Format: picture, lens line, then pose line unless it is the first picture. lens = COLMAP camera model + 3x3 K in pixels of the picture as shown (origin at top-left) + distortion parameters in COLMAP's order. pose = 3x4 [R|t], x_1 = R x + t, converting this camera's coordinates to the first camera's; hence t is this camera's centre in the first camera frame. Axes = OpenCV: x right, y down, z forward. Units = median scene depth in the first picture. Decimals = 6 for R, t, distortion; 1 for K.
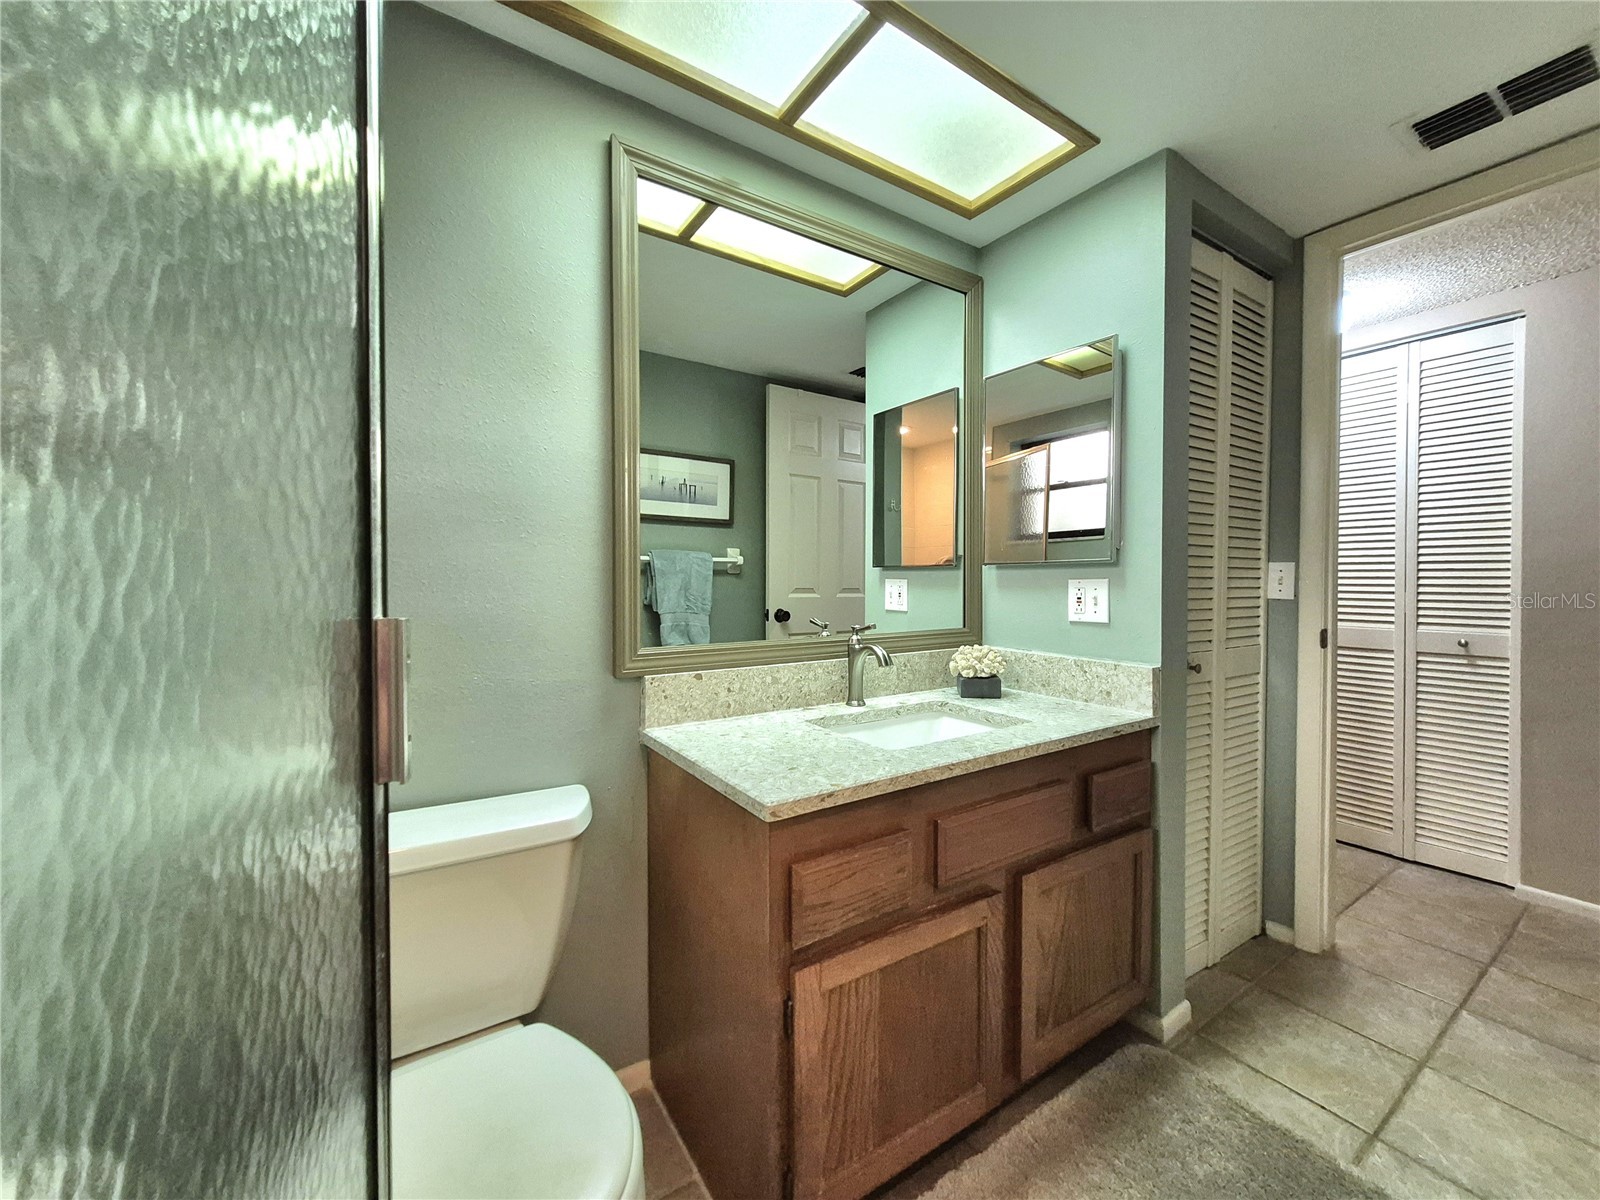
lens RADIAL K [[630.3, 0, 798.1], [0, 630.3, 593.2], [0, 0, 1]] dist [0.006530, -0.002336]
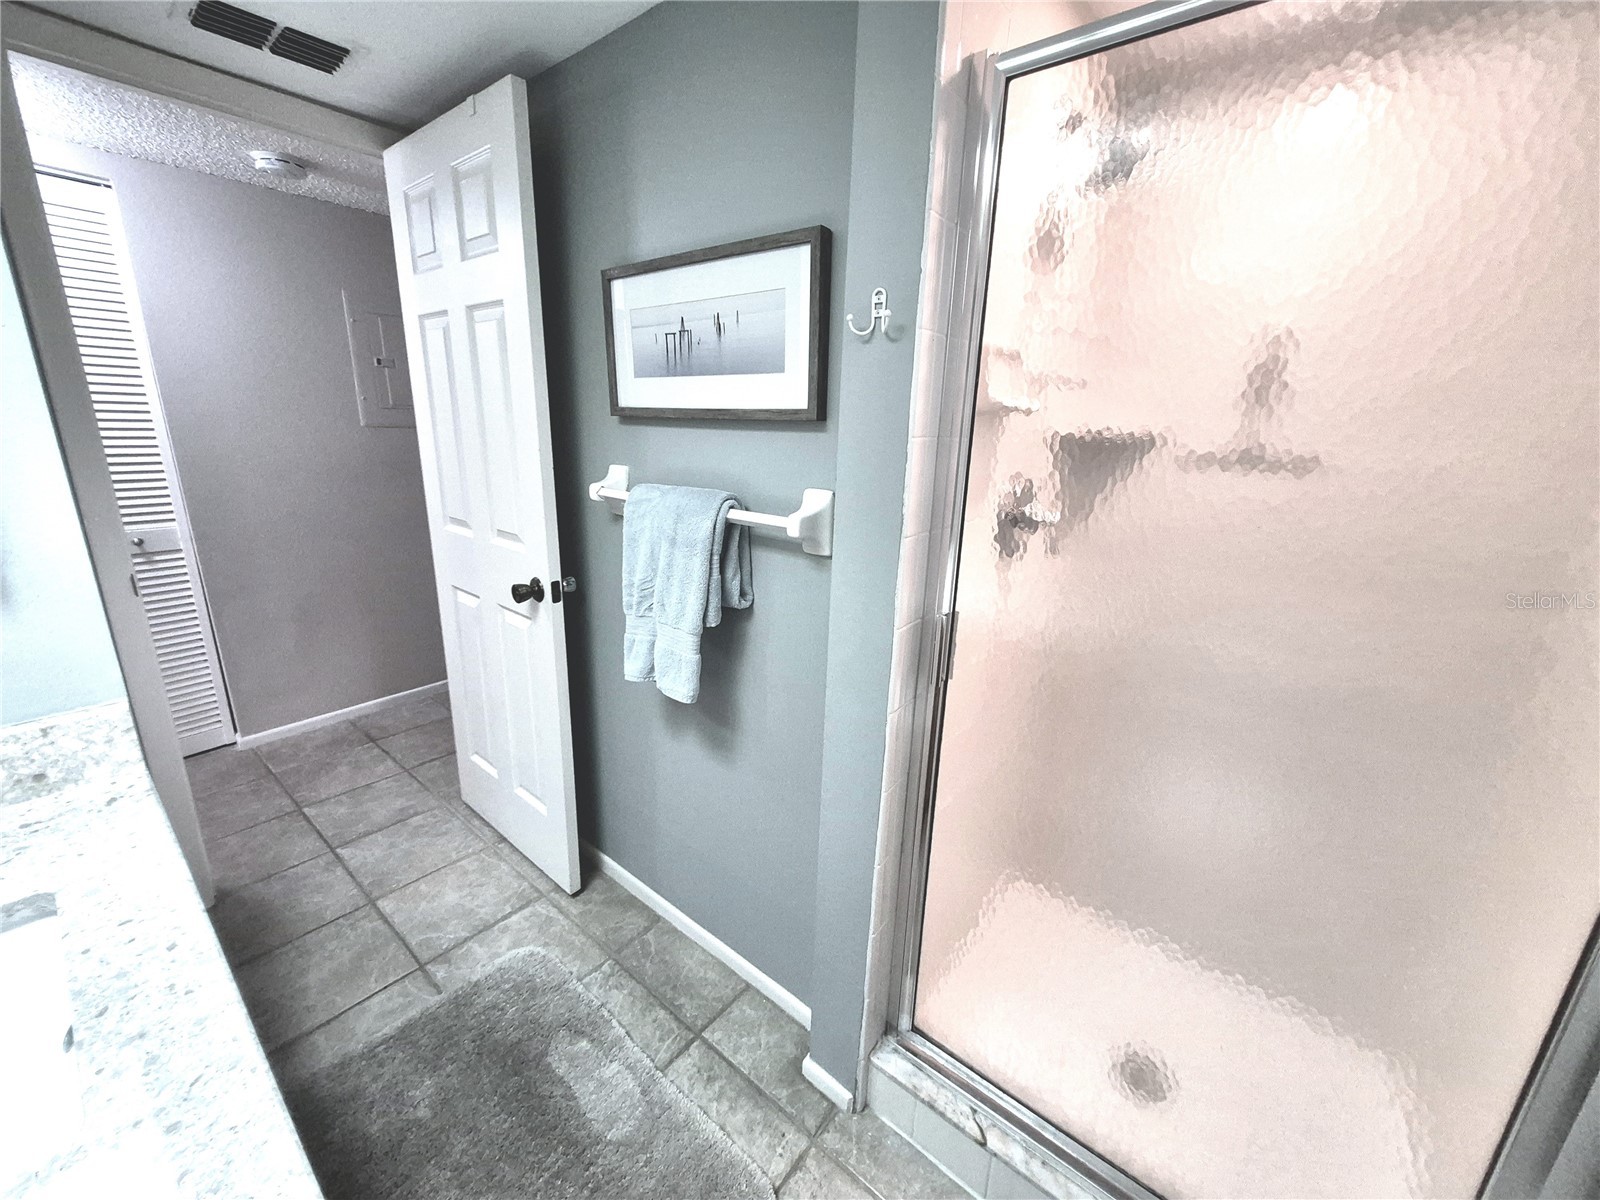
lens RADIAL K [[630.3, 0, 796.4], [0, 630.3, 595.5], [0, 0, 1]] dist [0.006530, -0.002336]
pose [[-0.301416, -0.272336, 0.913773, -0.284497], [-0.010820, 0.959258, 0.282324, -0.231333], [-0.953431, 0.075210, -0.292083, 0.607861]]
